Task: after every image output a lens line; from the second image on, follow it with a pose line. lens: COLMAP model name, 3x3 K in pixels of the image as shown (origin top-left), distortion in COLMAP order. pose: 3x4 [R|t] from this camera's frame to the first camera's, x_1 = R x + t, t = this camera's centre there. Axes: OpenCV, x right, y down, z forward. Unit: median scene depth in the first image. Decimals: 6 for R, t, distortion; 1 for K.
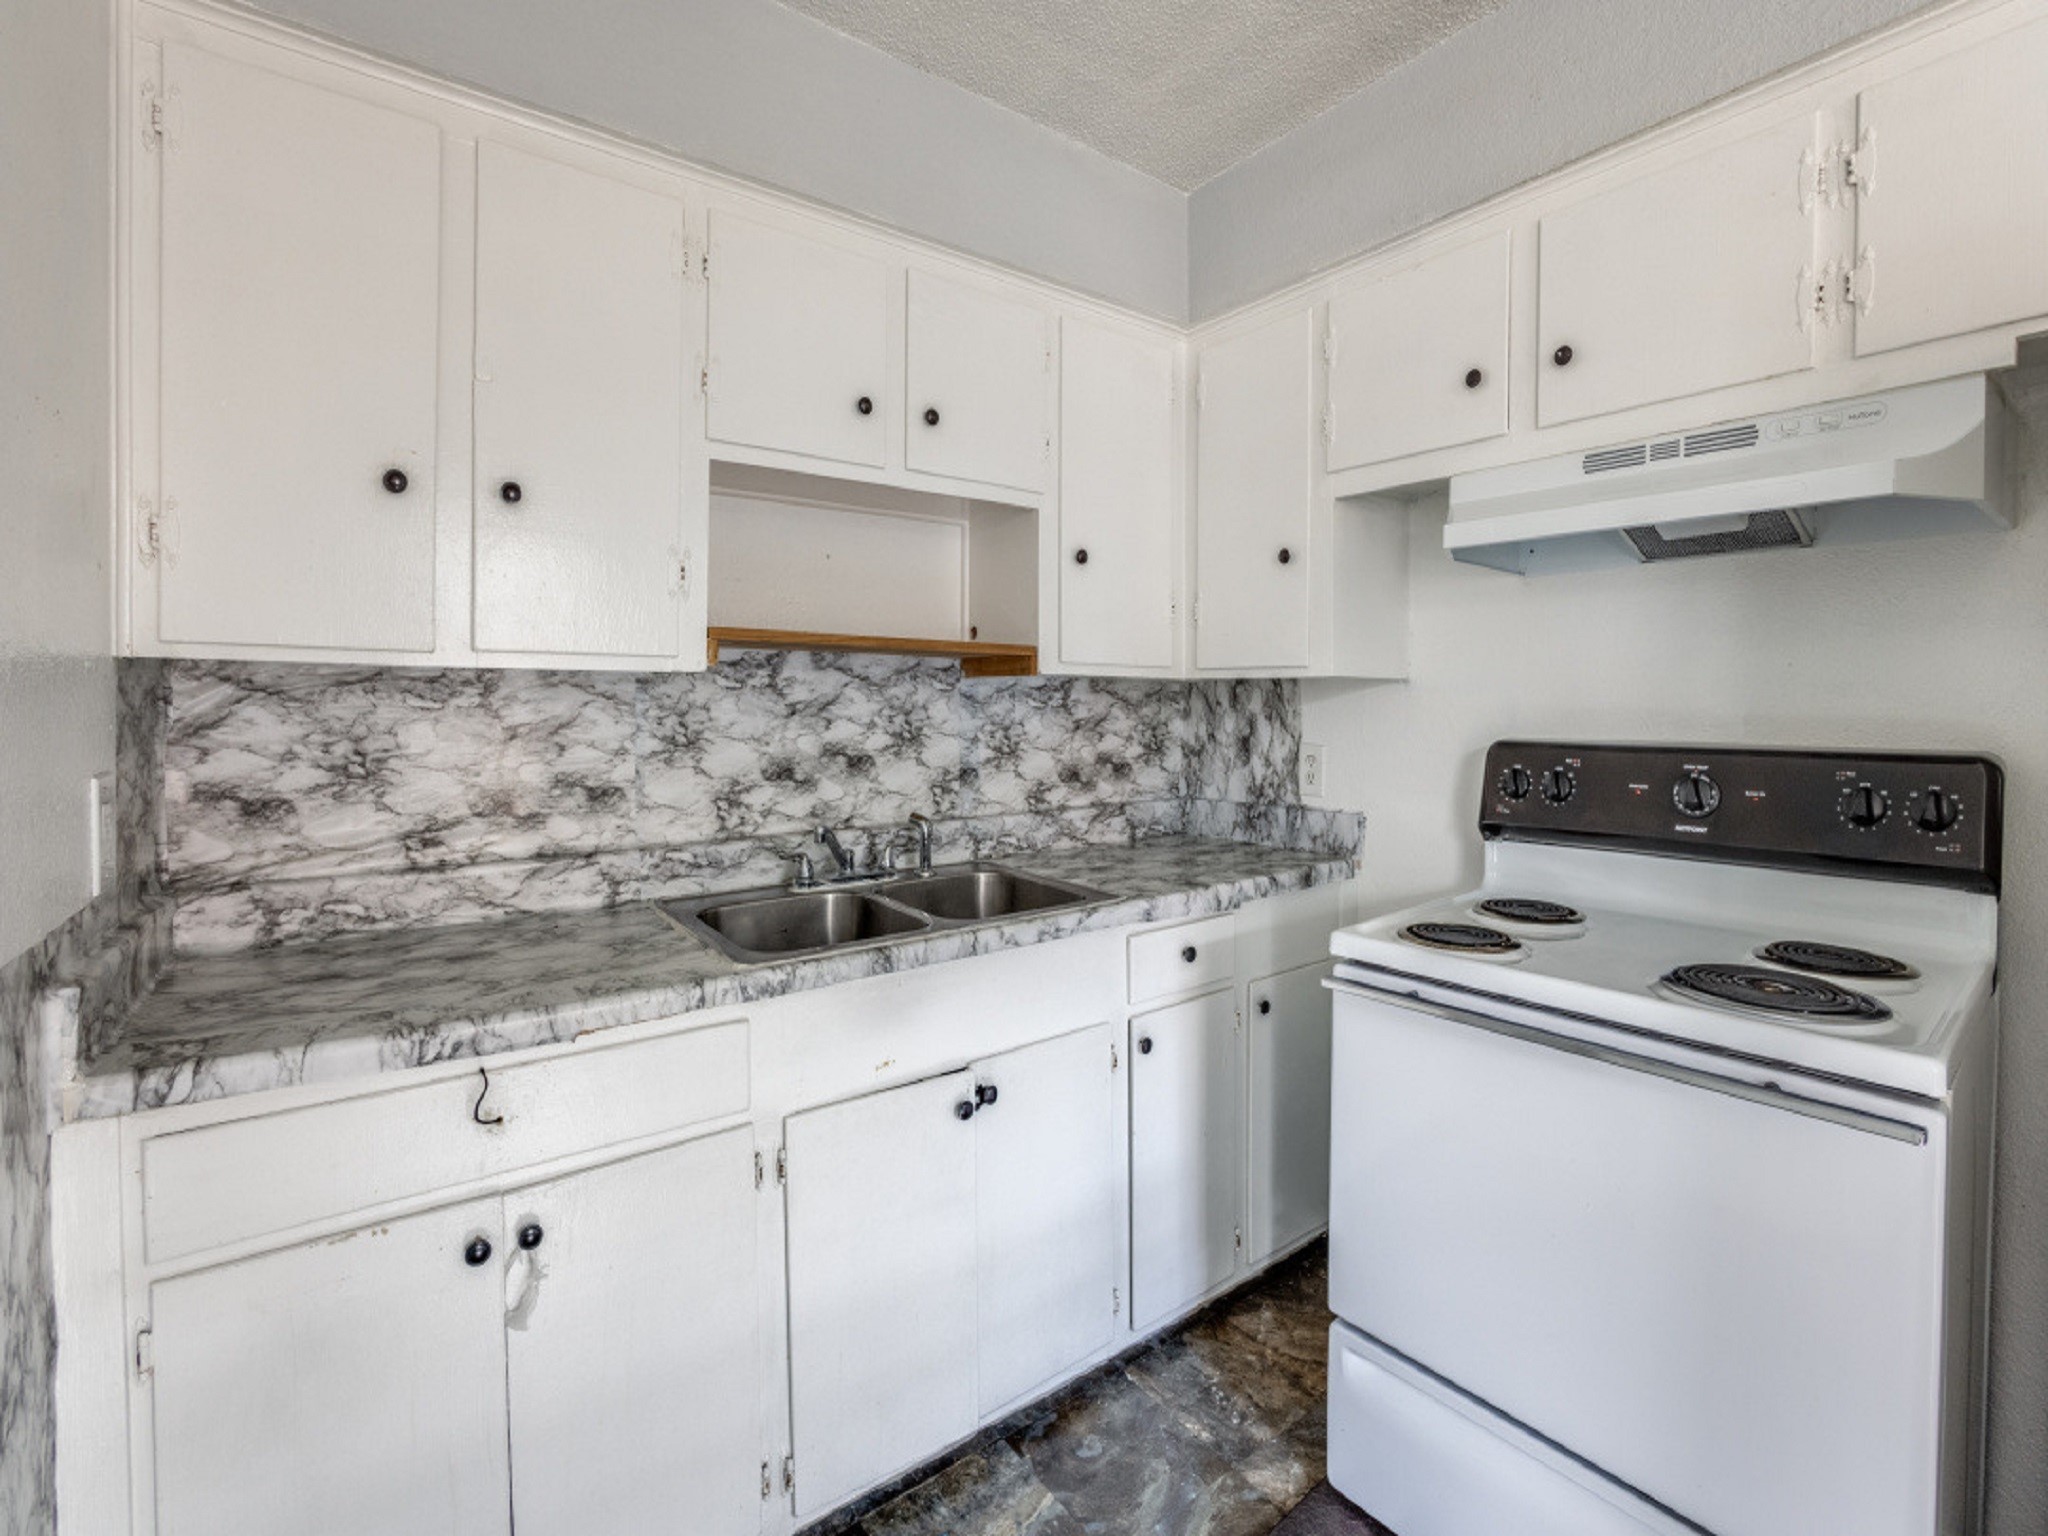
lens RADIAL K [[908.8, 0, 988.7], [0, 908.8, 719.5], [0, 0, 1]] dist [-0.026881, 0.011130]
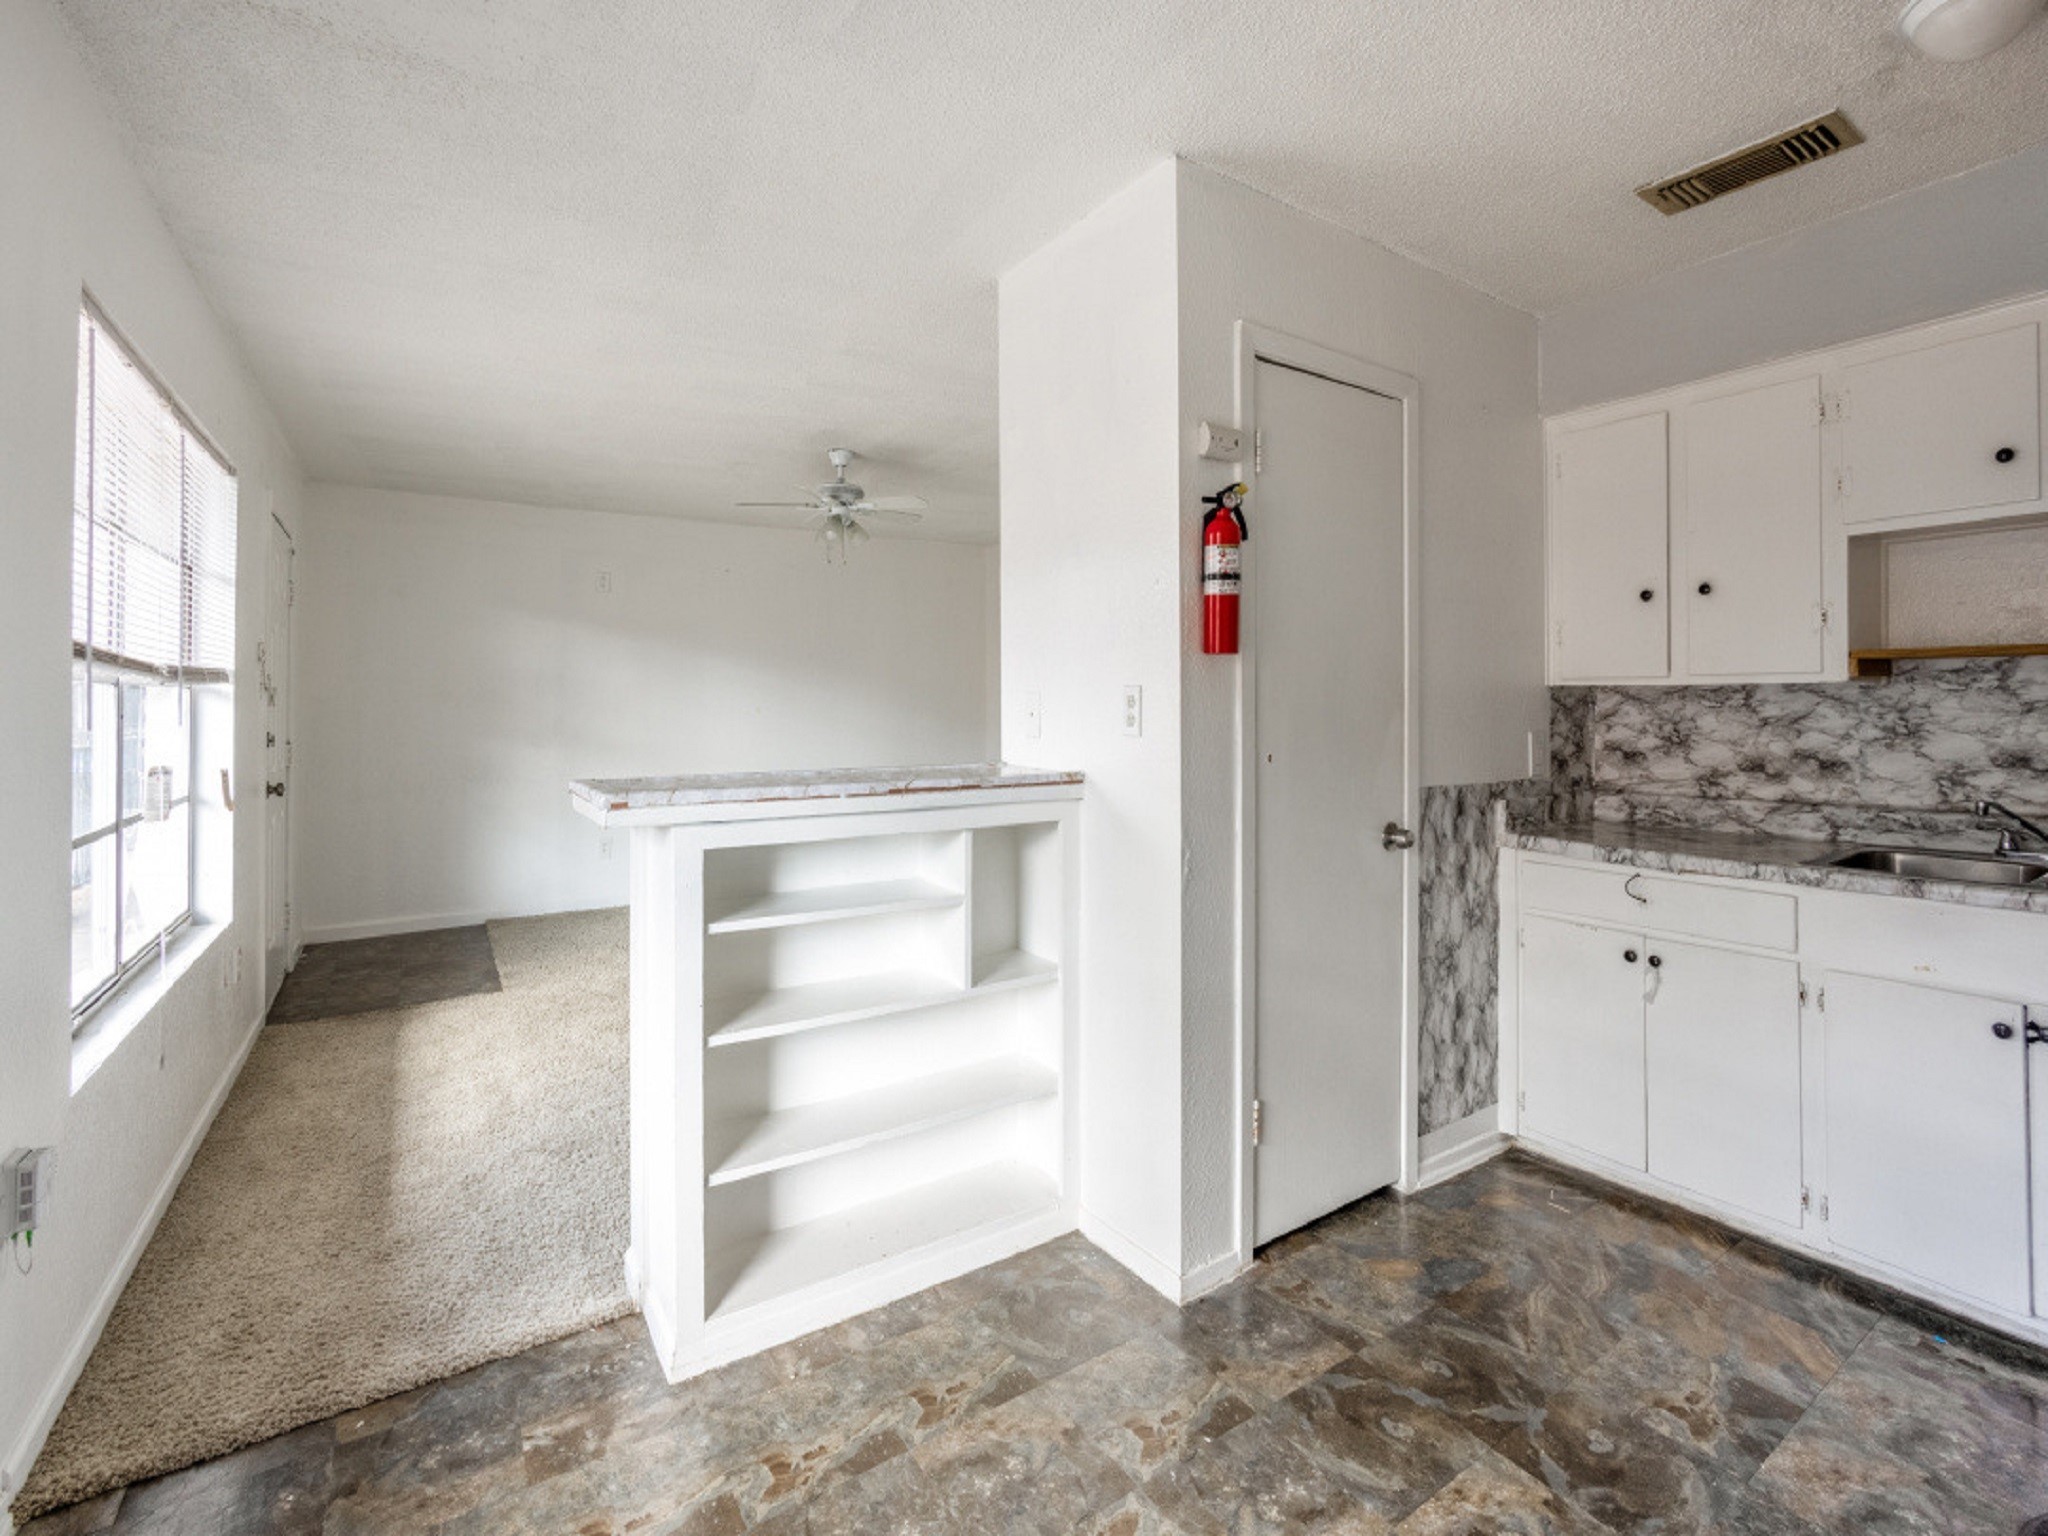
lens RADIAL K [[931.4, 0, 1024.5], [0, 931.4, 703.8], [0, 0, 1]] dist [-0.027856, 0.010654]
pose [[-0.029205, -0.005880, -0.999556, 1.063721], [-0.014698, 0.999877, -0.005452, 0.010013], [0.999465, 0.014532, -0.029287, -0.255866]]
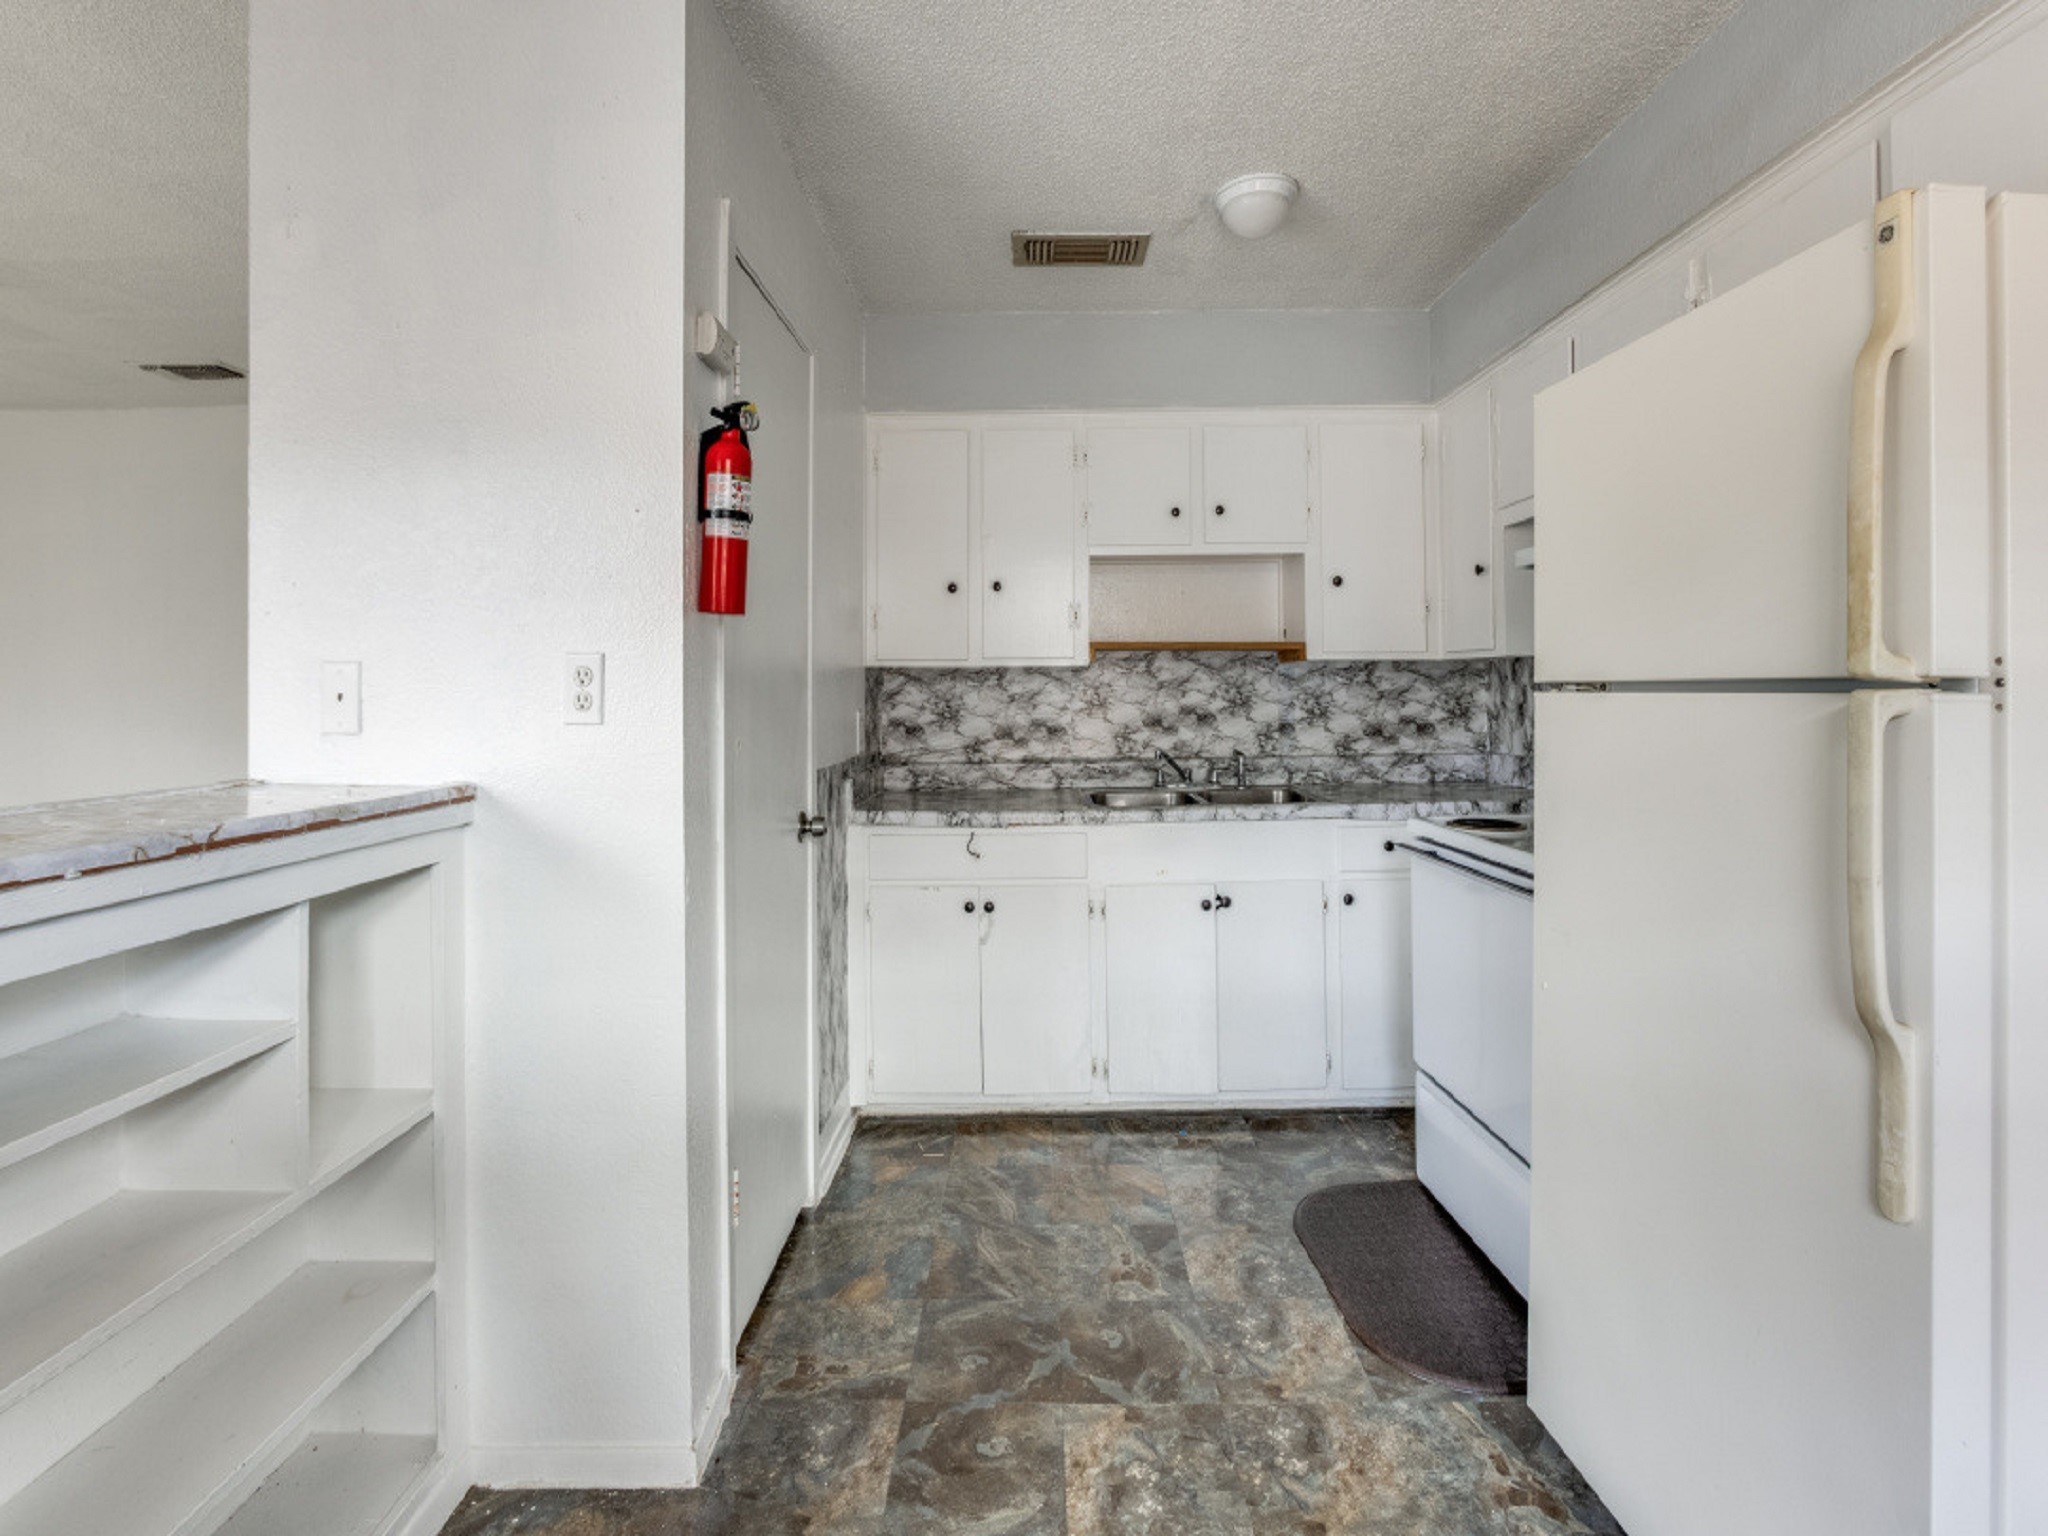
lens RADIAL K [[937.3, 0, 1020.6], [0, 937.3, 687.8], [0, 0, 1]] dist [-0.029443, 0.012199]
pose [[0.807612, -0.010438, -0.589622, 0.654956], [0.000630, 0.999858, -0.016837, 0.024805], [0.589714, 0.013226, 0.807504, -0.612807]]
